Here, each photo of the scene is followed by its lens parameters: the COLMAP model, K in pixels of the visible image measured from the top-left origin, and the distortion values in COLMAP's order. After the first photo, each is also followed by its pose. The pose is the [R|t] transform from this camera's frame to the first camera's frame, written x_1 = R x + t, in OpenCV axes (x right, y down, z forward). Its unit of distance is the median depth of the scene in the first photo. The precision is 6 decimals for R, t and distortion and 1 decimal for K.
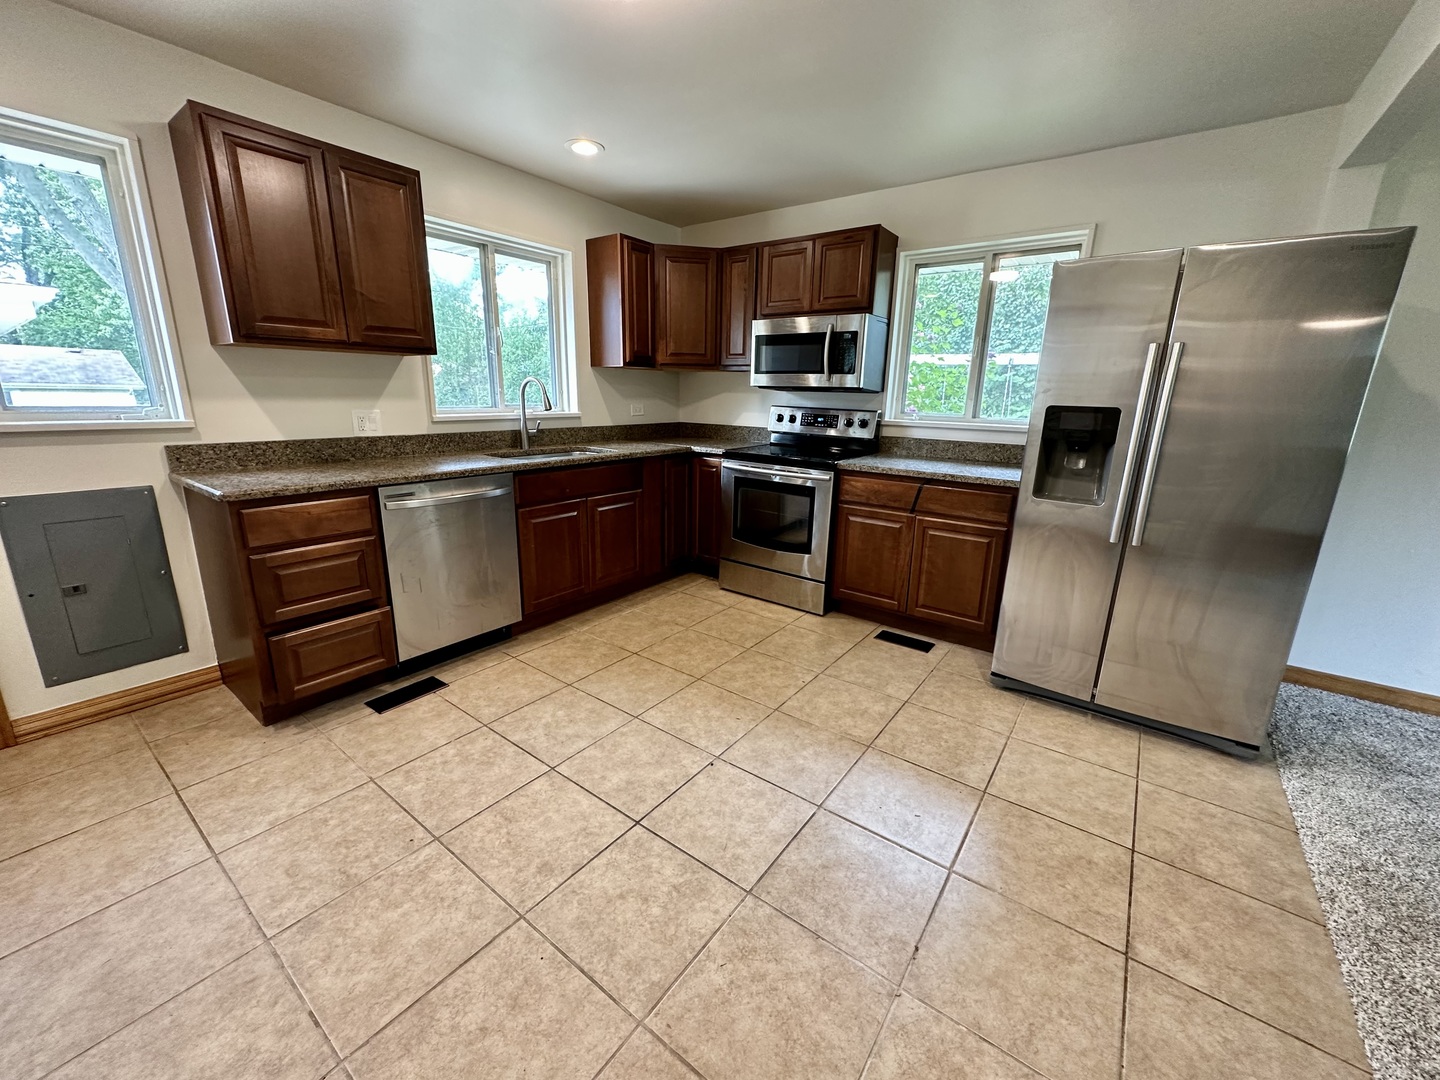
lens RADIAL K [[572.4, 0, 714.9], [0, 572.4, 539.3], [0, 0, 1]] dist [-0.001706, 0.000029]
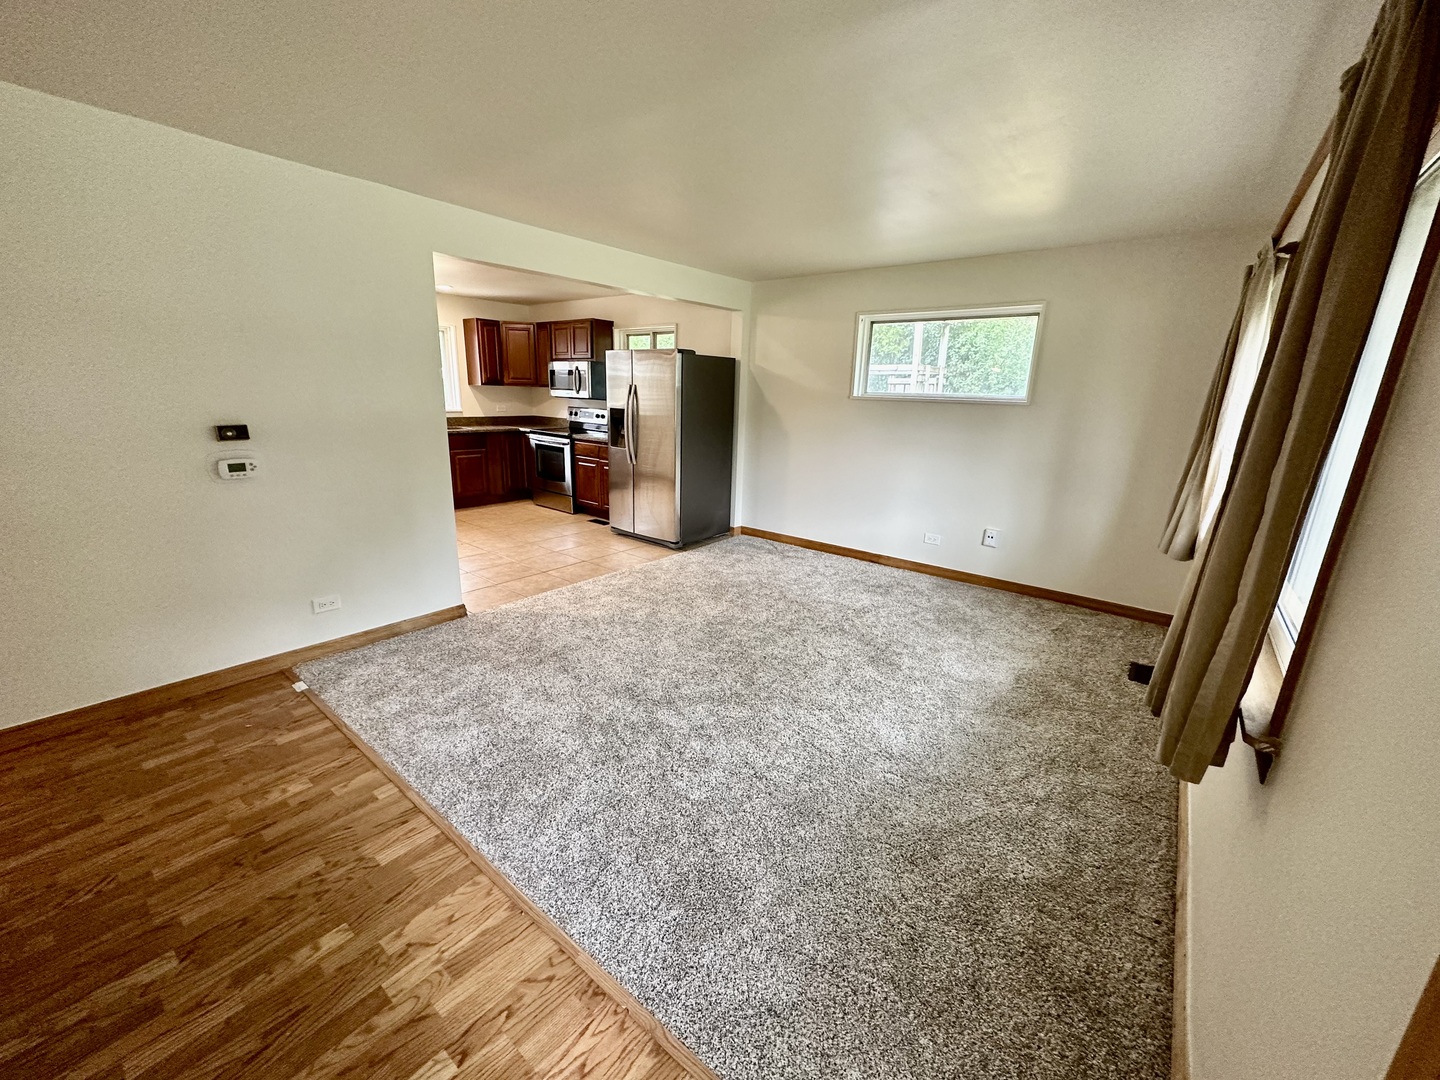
lens RADIAL K [[572.4, 0, 715.6], [0, 572.4, 540.7], [0, 0, 1]] dist [-0.001706, 0.000029]
pose [[0.999111, 0.018409, -0.037931, 0.965433], [-0.018271, 0.999825, 0.003982, 0.266788], [0.037998, -0.003285, 0.999272, -1.209457]]
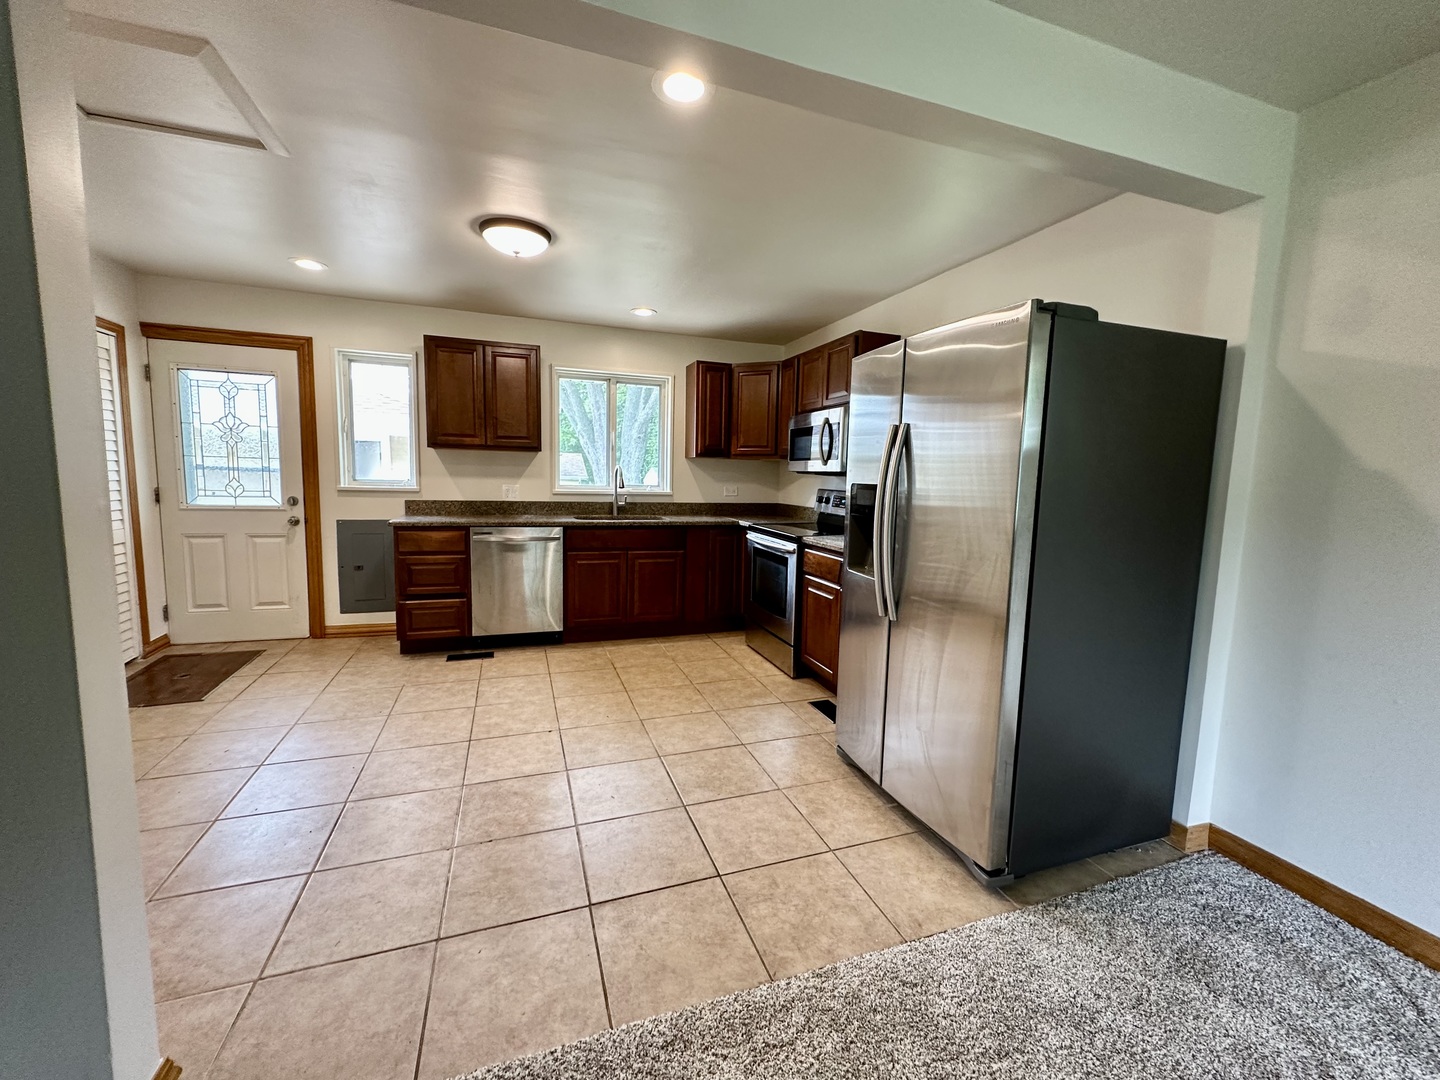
lens RADIAL K [[572.4, 0, 716.6], [0, 572.4, 539.0], [0, 0, 1]] dist [-0.001706, 0.000029]
pose [[0.831214, 0.061281, -0.552564, 0.828951], [-0.147507, 0.982594, -0.112921, 0.024667], [0.536026, 0.175369, 0.825785, -0.009265]]
